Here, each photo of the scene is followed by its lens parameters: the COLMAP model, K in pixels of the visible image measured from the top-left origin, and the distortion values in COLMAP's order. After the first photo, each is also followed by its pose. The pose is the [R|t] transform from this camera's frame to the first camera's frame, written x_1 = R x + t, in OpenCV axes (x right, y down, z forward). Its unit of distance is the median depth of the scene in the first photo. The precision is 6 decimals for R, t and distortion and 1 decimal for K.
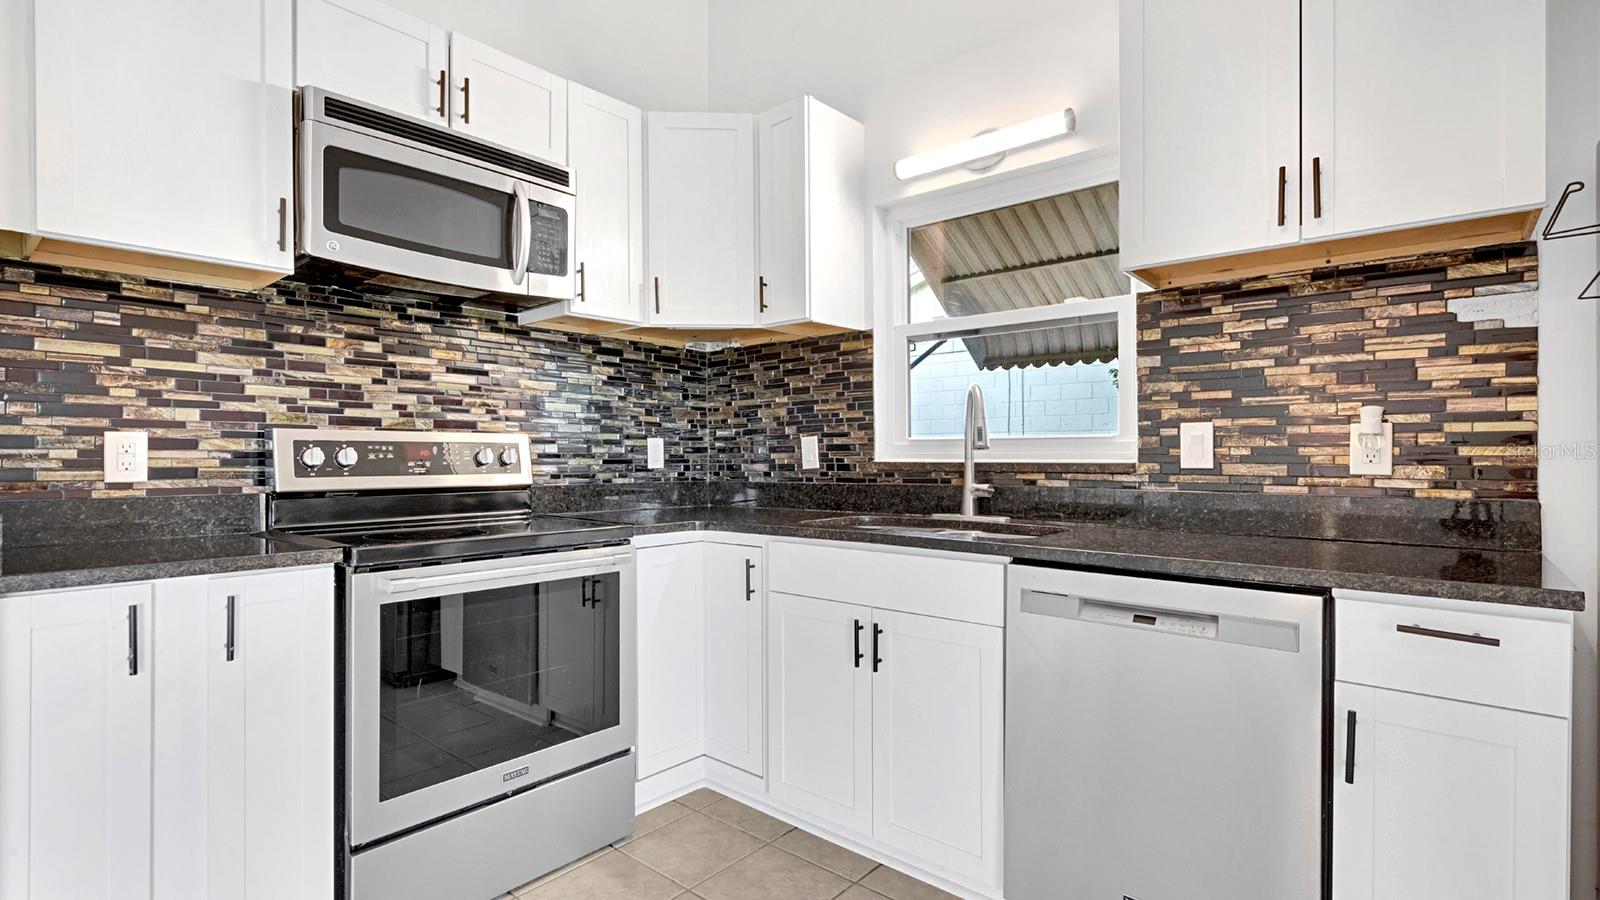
lens RADIAL K [[754.3, 0, 792.9], [0, 754.3, 452.3], [0, 0, 1]] dist [0.001775, 0.001010]
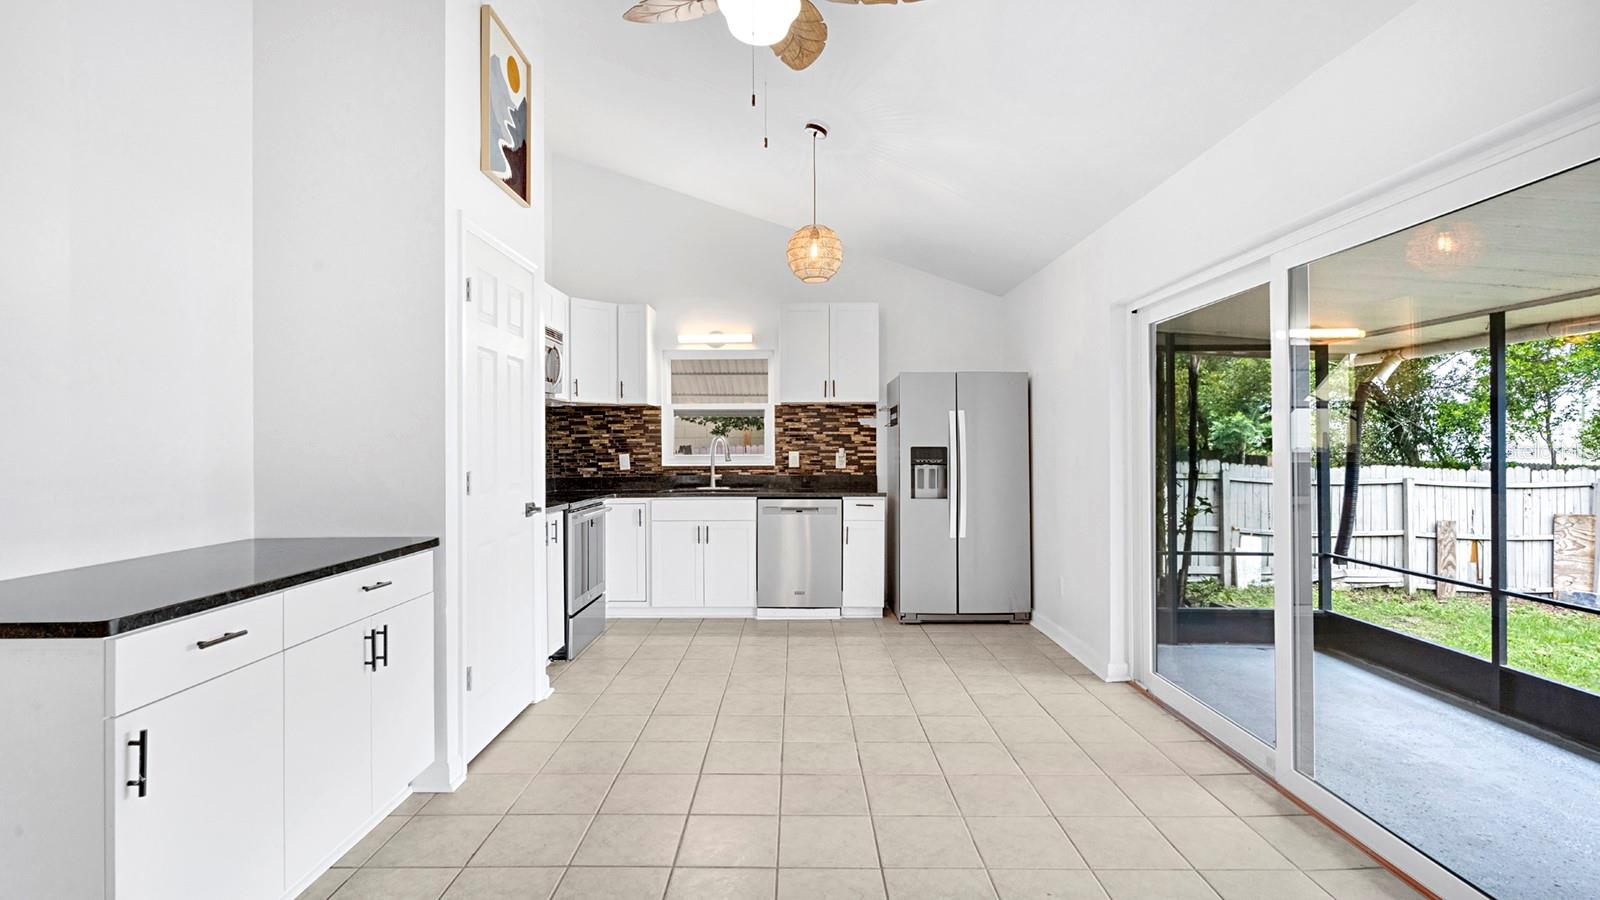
lens RADIAL K [[745.4, 0, 791.3], [0, 745.4, 448.3], [0, 0, 1]] dist [0.001315, 0.001302]
pose [[0.763470, -0.002042, 0.645840, -1.297449], [0.000805, 0.999997, 0.002211, -0.055932], [-0.645842, -0.001168, 0.763470, -1.166202]]
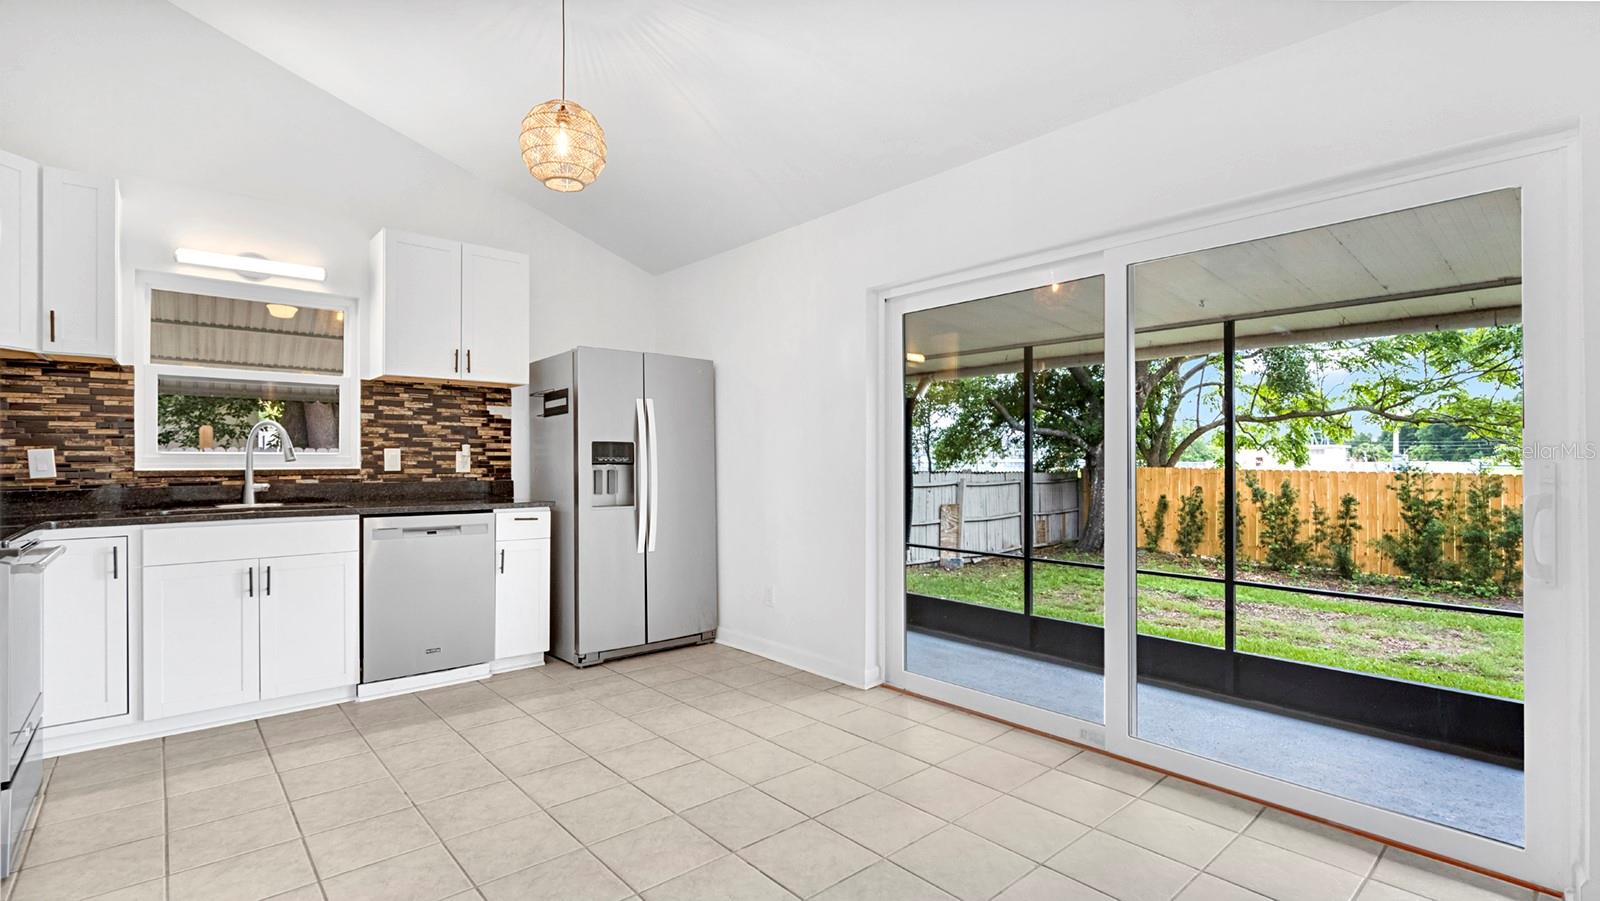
lens RADIAL K [[733.0, 0, 794.0], [0, 733.0, 460.1], [0, 0, 1]] dist [0.000598, 0.000703]
pose [[0.141403, 0.003897, 0.989944, -1.223538], [0.000360, 0.999992, -0.003988, 0.000244], [-0.989952, 0.000920, 0.141400, -0.343416]]
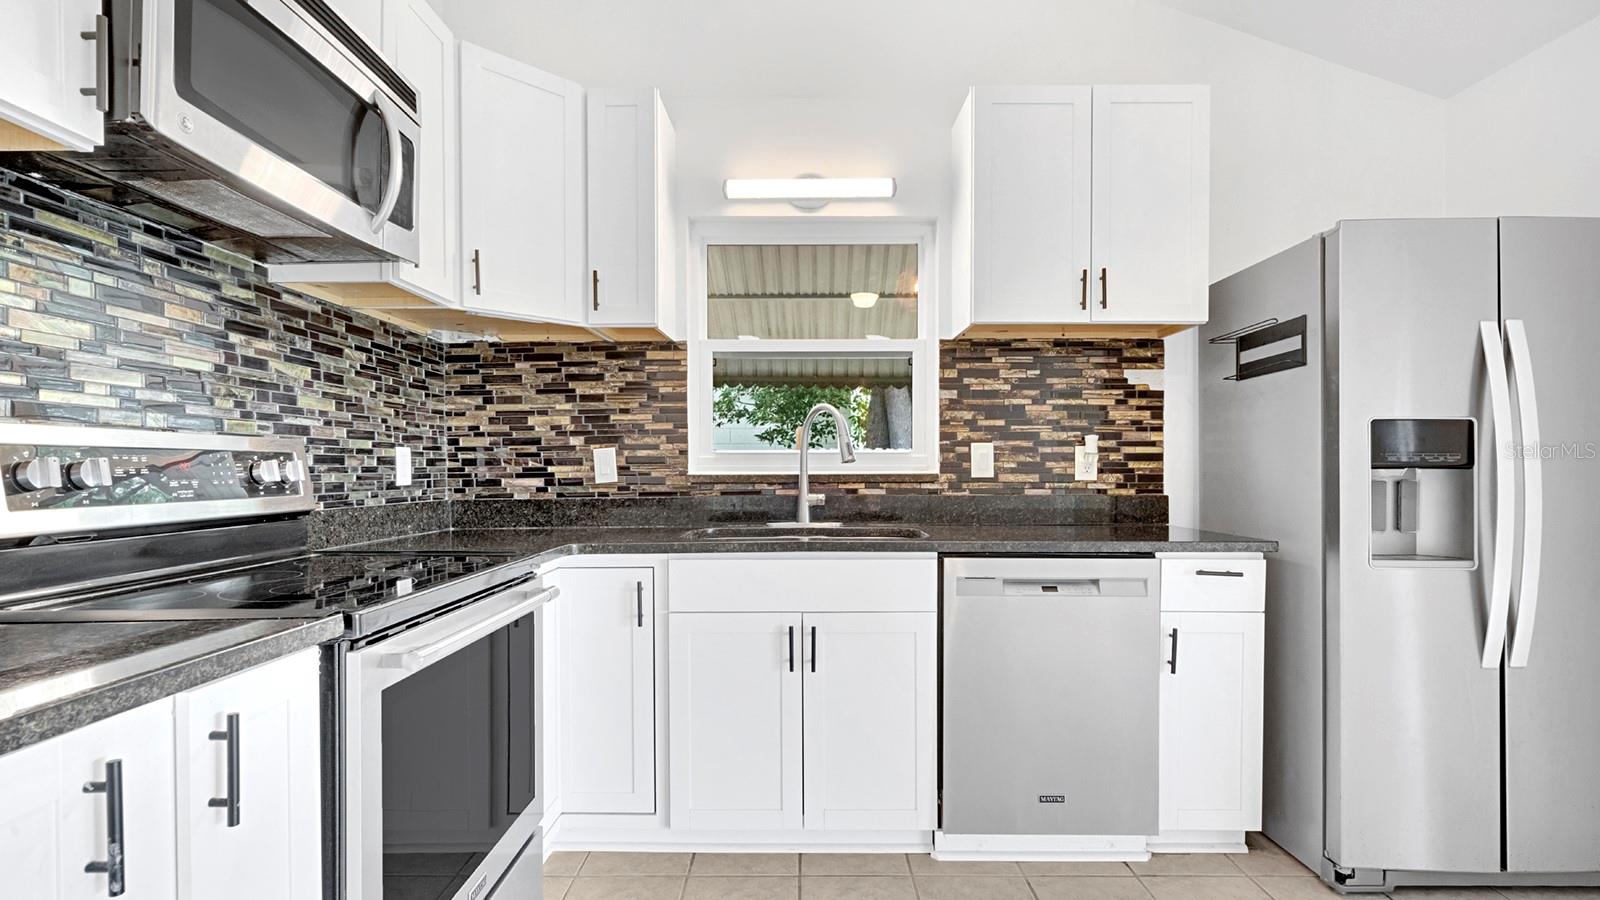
lens RADIAL K [[751.9, 0, 796.5], [0, 751.9, 472.5], [0, 0, 1]] dist [-0.002658, 0.000343]
pose [[0.760457, -0.006218, 0.649359, -0.548209], [-0.000530, 0.999948, 0.010196, -0.000645], [-0.649388, -0.008098, 0.760414, 0.196836]]
